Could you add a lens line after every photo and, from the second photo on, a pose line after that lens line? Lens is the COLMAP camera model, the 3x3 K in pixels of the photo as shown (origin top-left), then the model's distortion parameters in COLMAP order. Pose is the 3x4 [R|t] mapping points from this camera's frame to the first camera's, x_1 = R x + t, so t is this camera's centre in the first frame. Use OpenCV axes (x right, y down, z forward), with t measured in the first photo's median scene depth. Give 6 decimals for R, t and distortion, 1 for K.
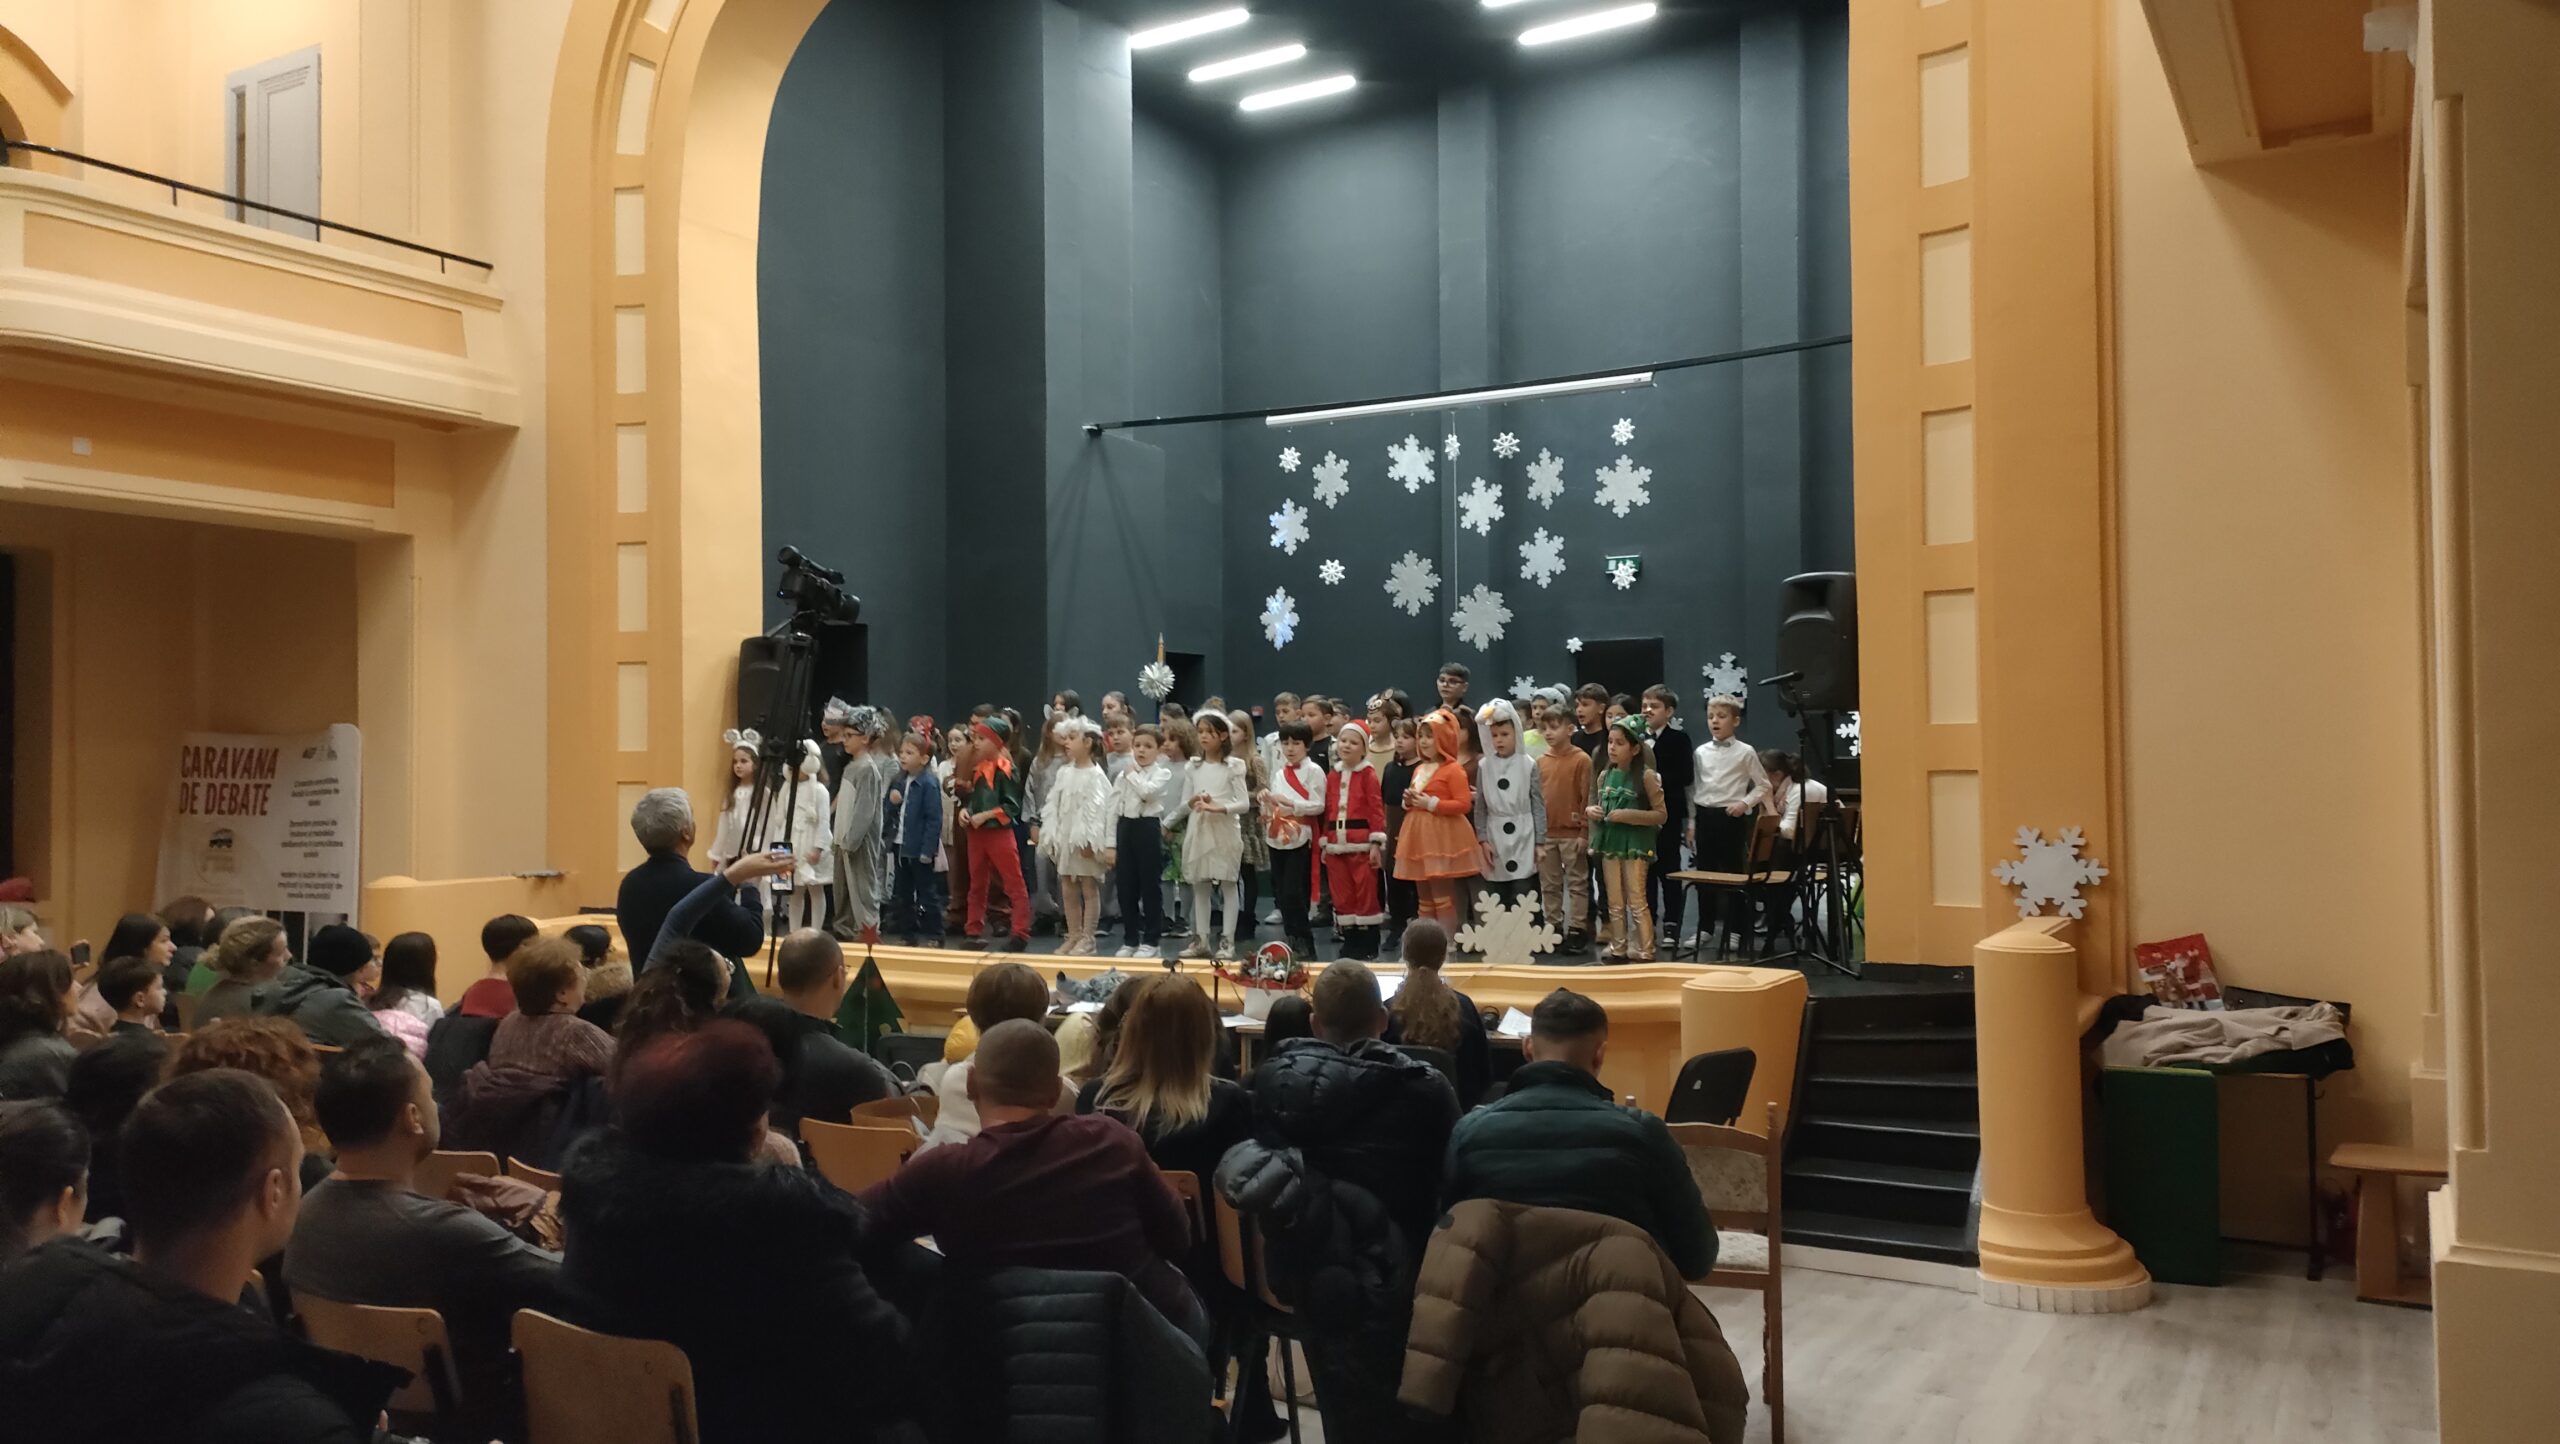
lens RADIAL K [[1849.6, 0, 1271.4], [0, 1849.6, 728.6], [0, 0, 1]] dist [0.009760, 0.005826]
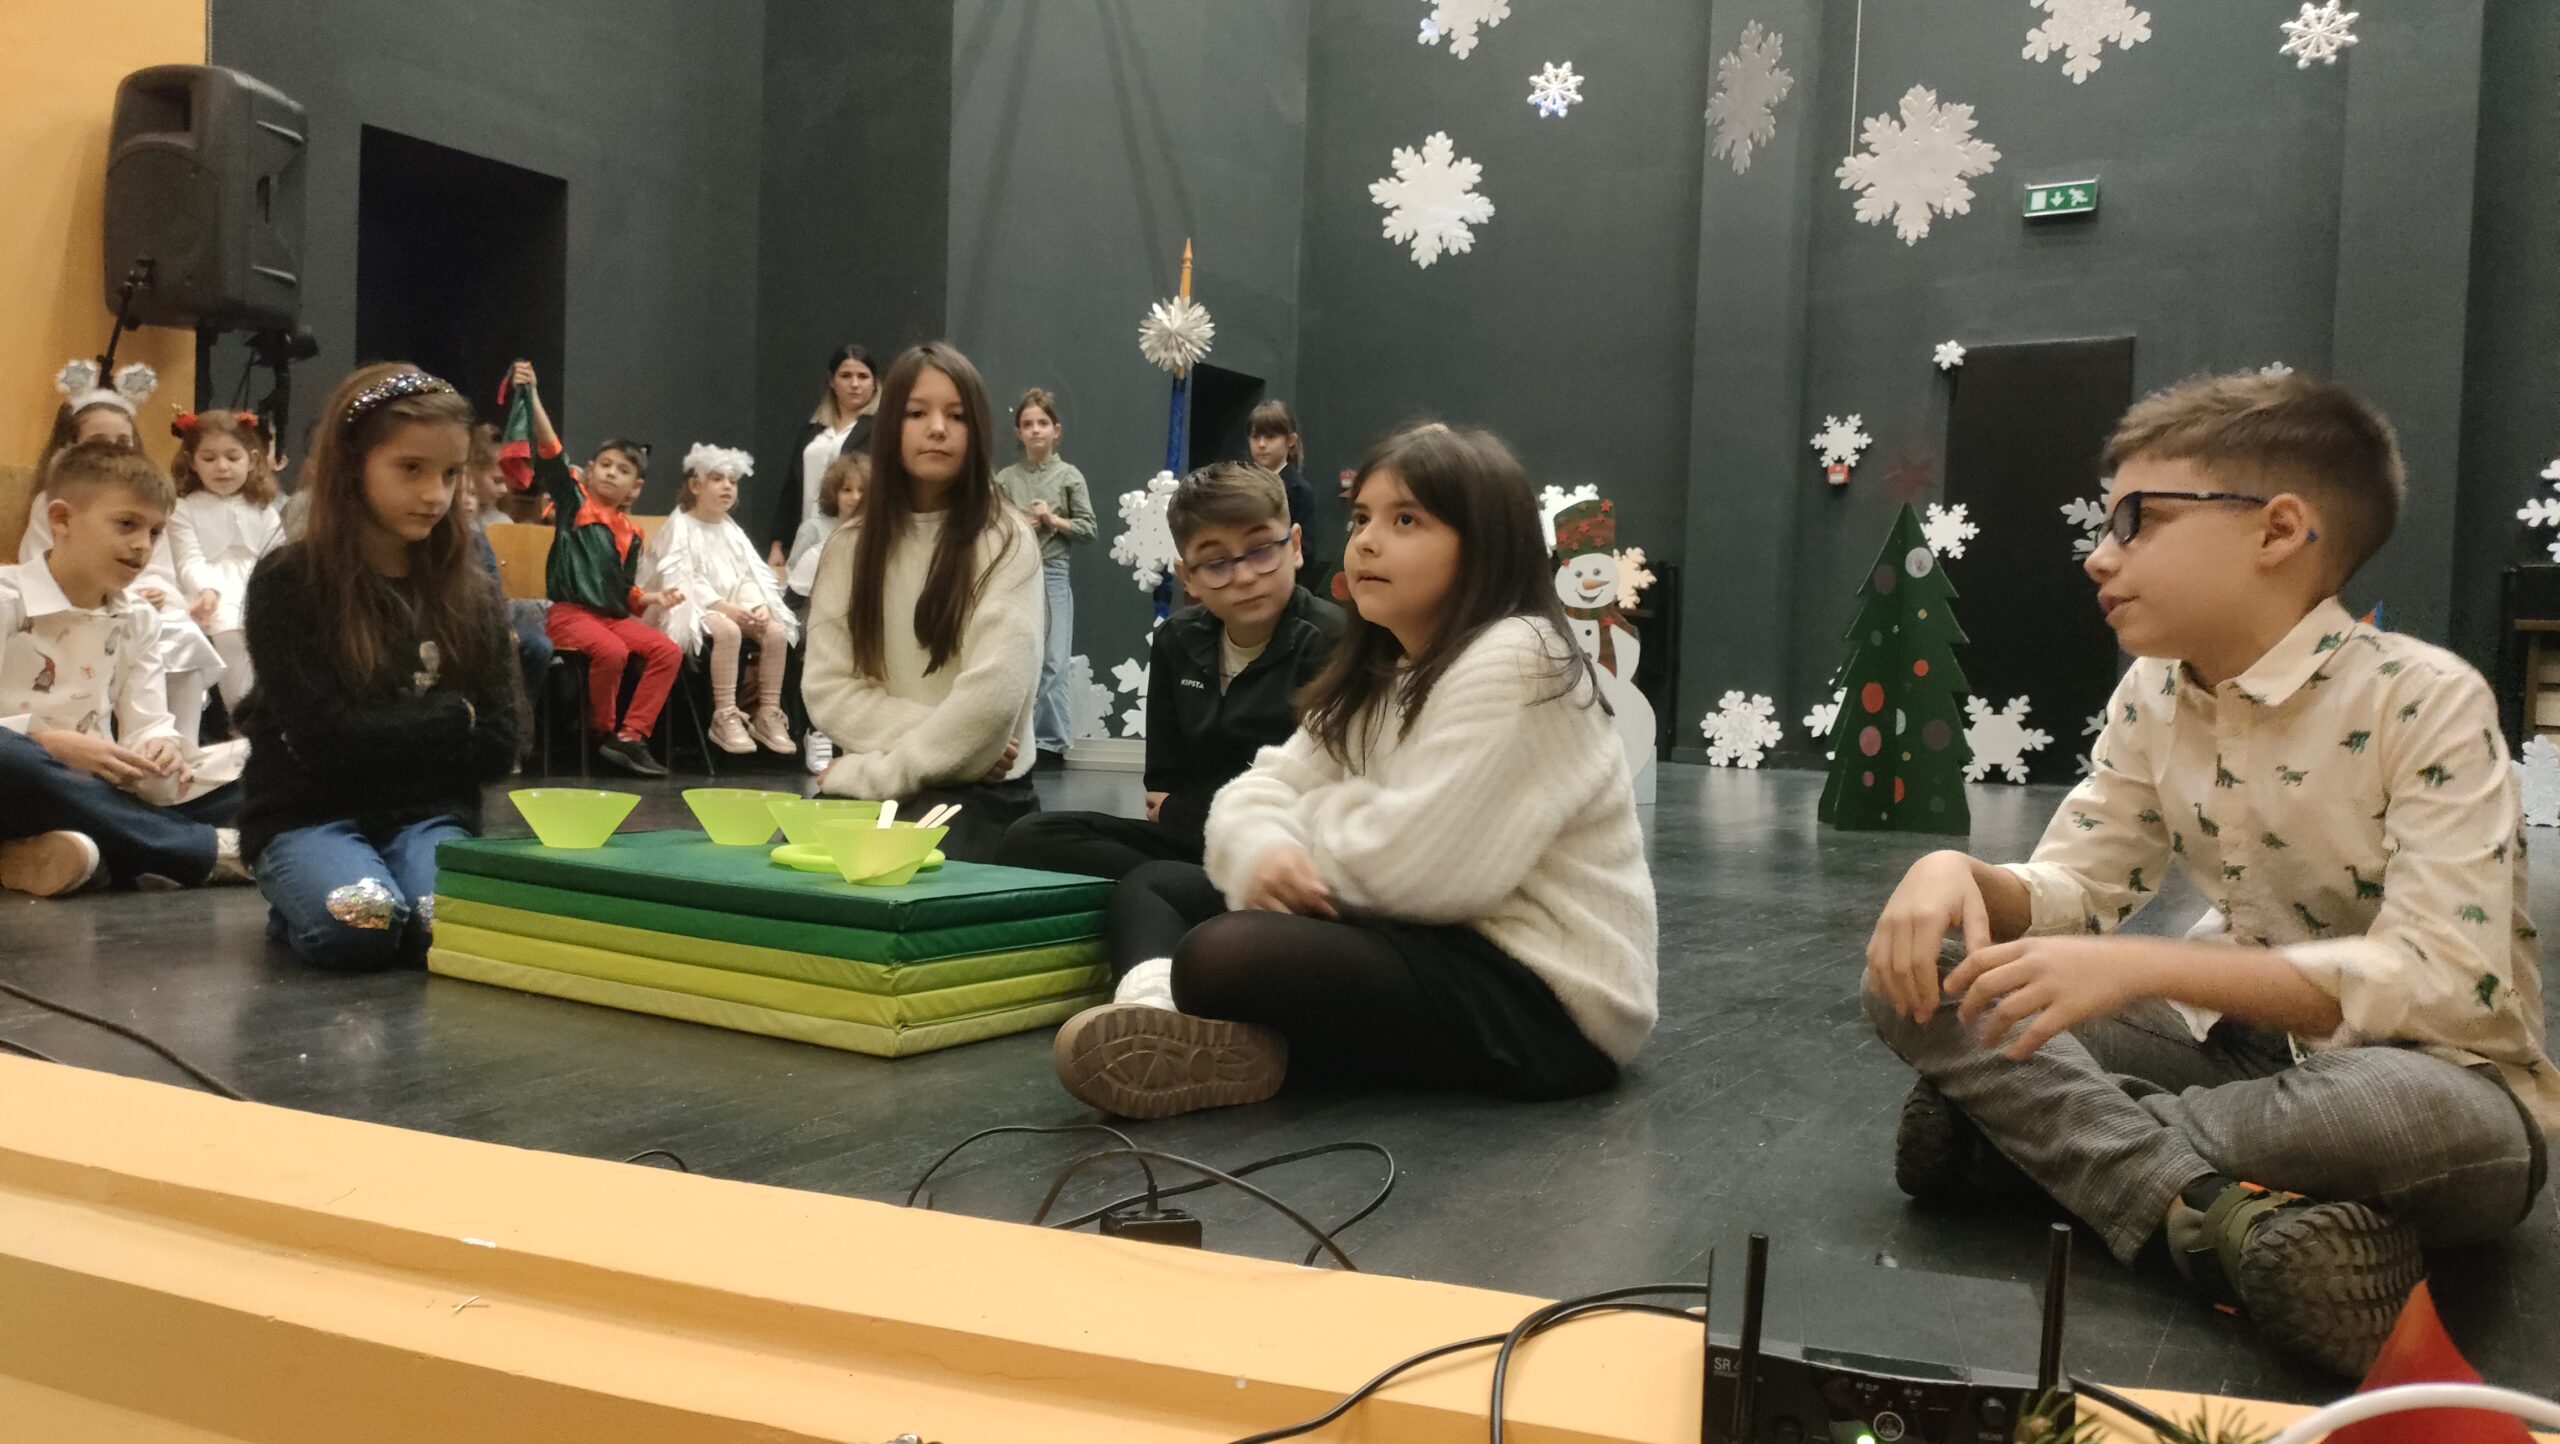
lens RADIAL K [[1849.6, 0, 1271.4], [0, 1849.6, 728.6], [0, 0, 1]] dist [0.009760, 0.005826]
pose [[0.998565, 0.047437, -0.024849, -0.018511], [-0.045947, 0.997290, 0.057454, 0.050162], [0.027508, -0.056230, 0.998039, 0.531787]]
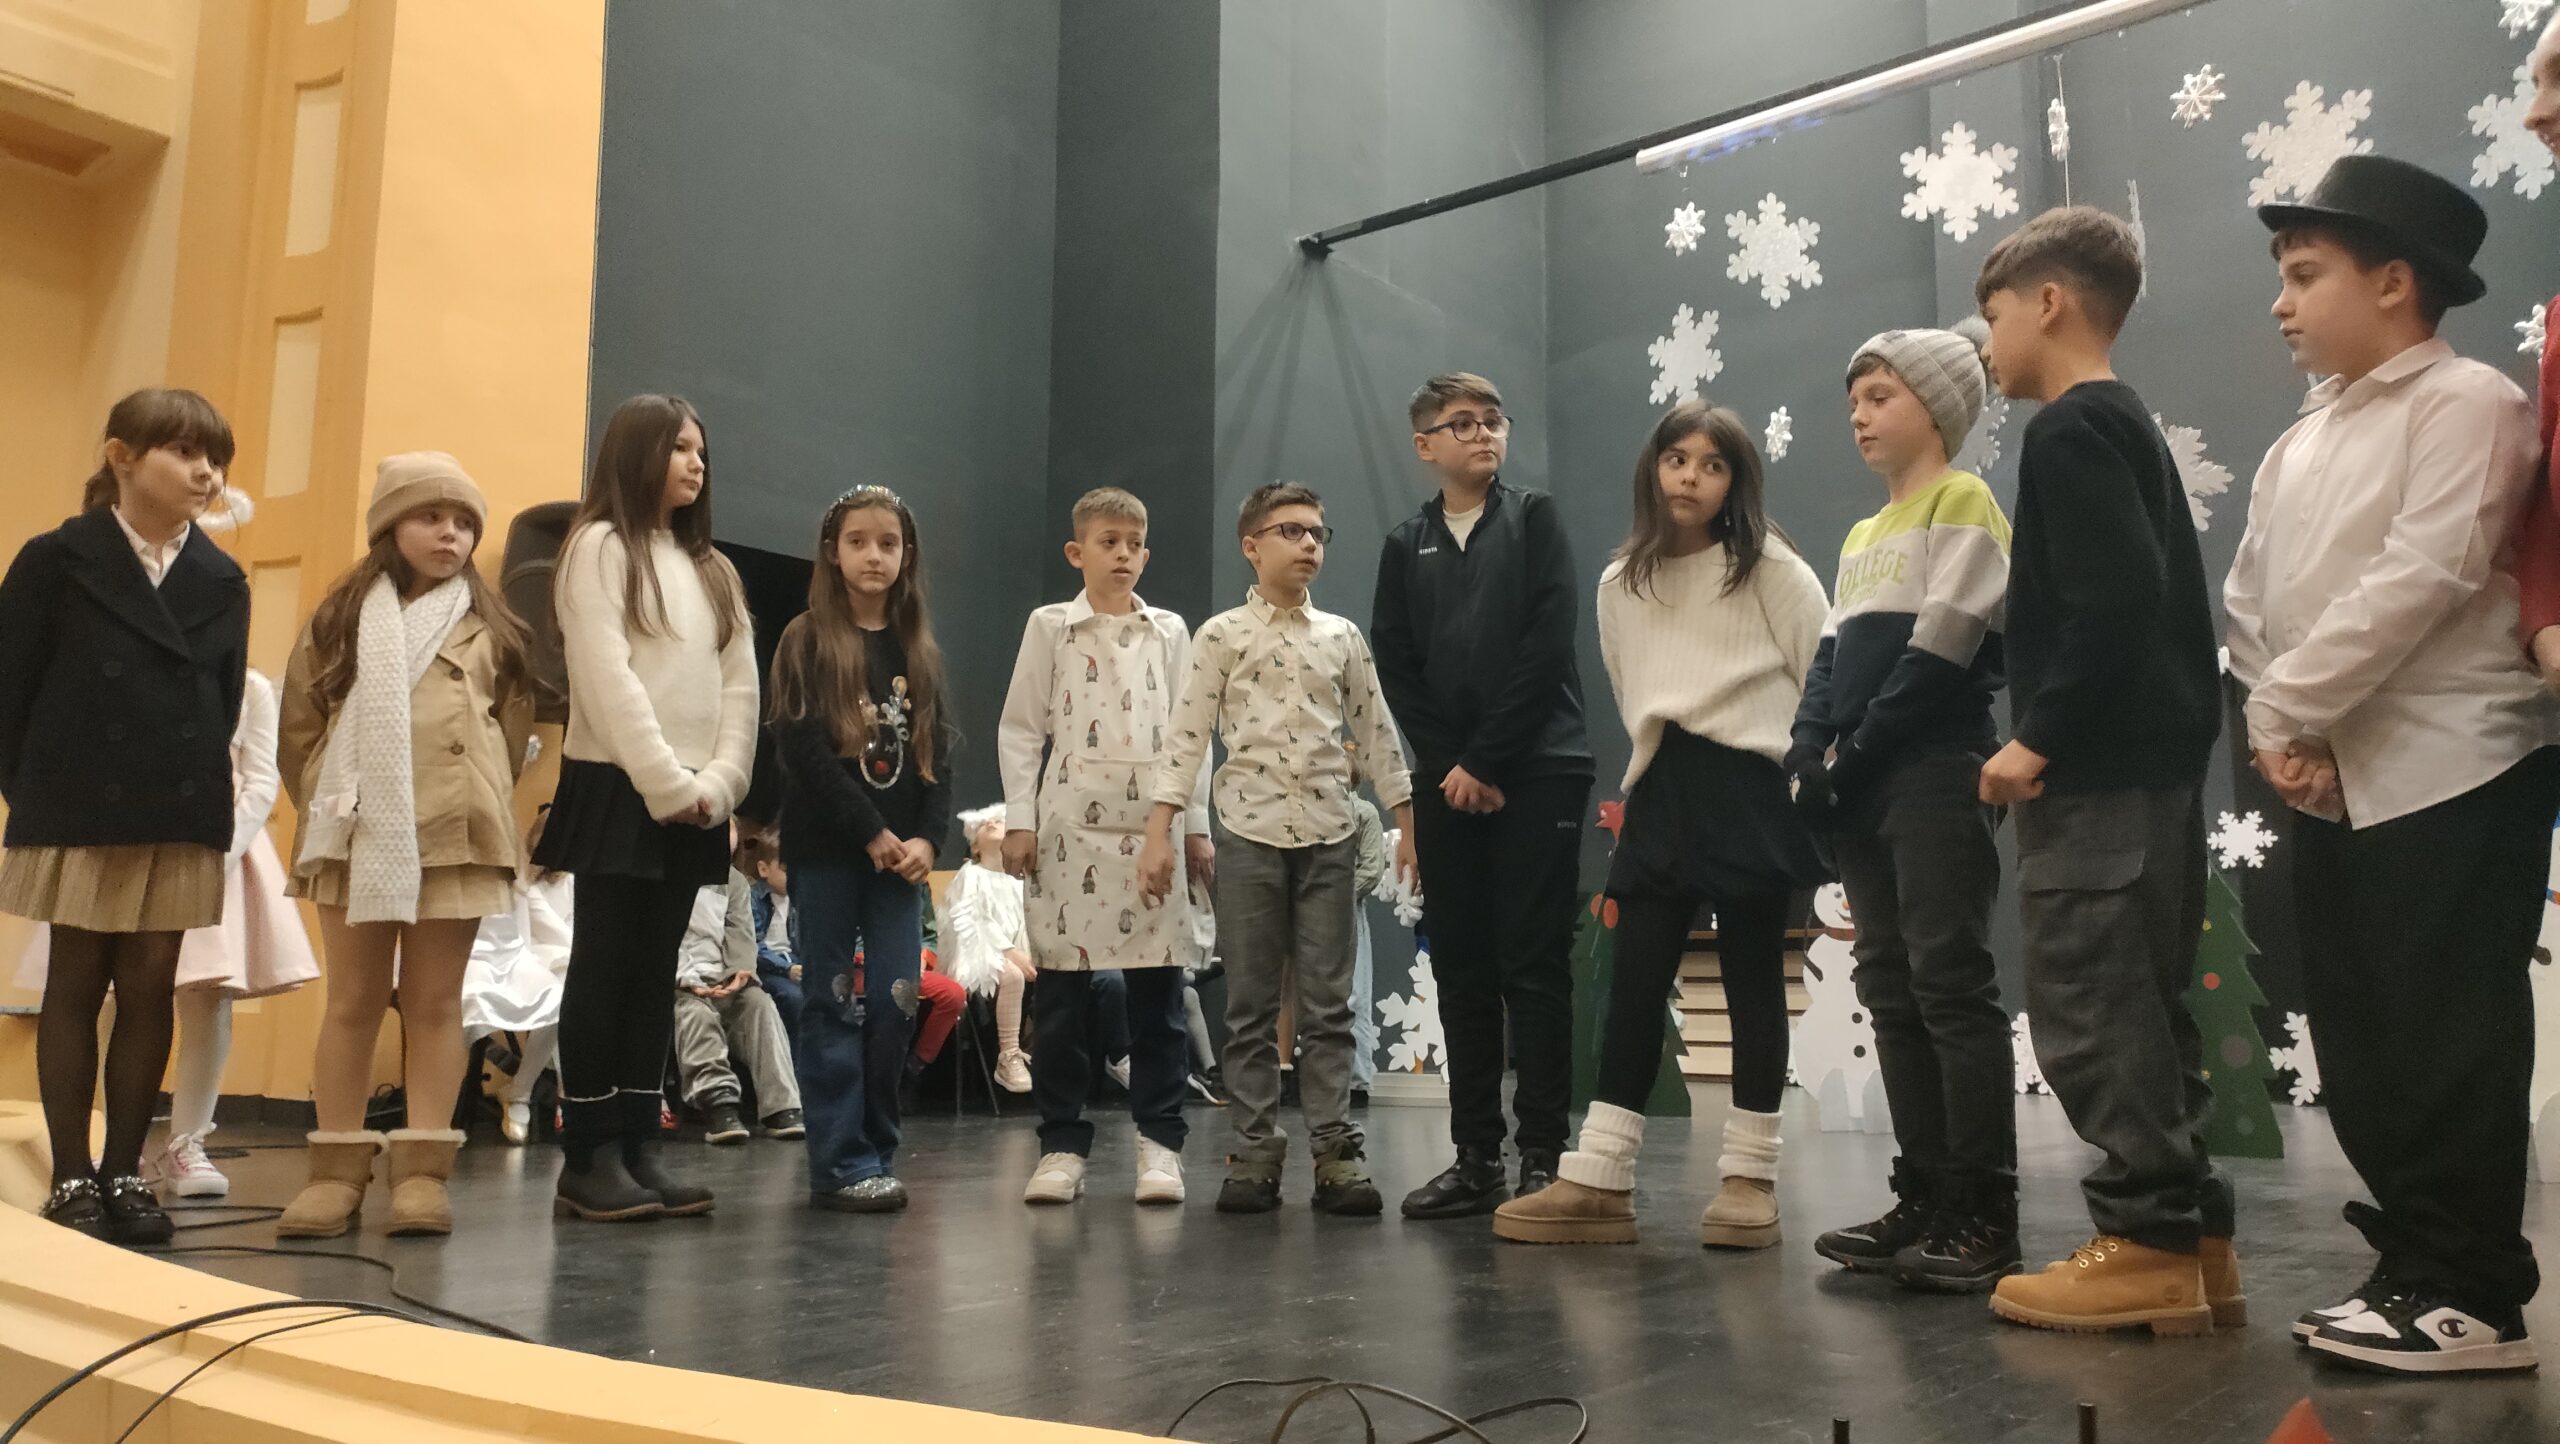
lens RADIAL K [[1849.6, 0, 1271.4], [0, 1849.6, 728.6], [0, 0, 1]] dist [0.009760, 0.005826]
pose [[0.984678, -0.003407, -0.174349, -0.013621], [-0.017786, 0.992633, -0.119849, 0.051327], [0.173473, 0.121113, 0.977363, 0.515986]]
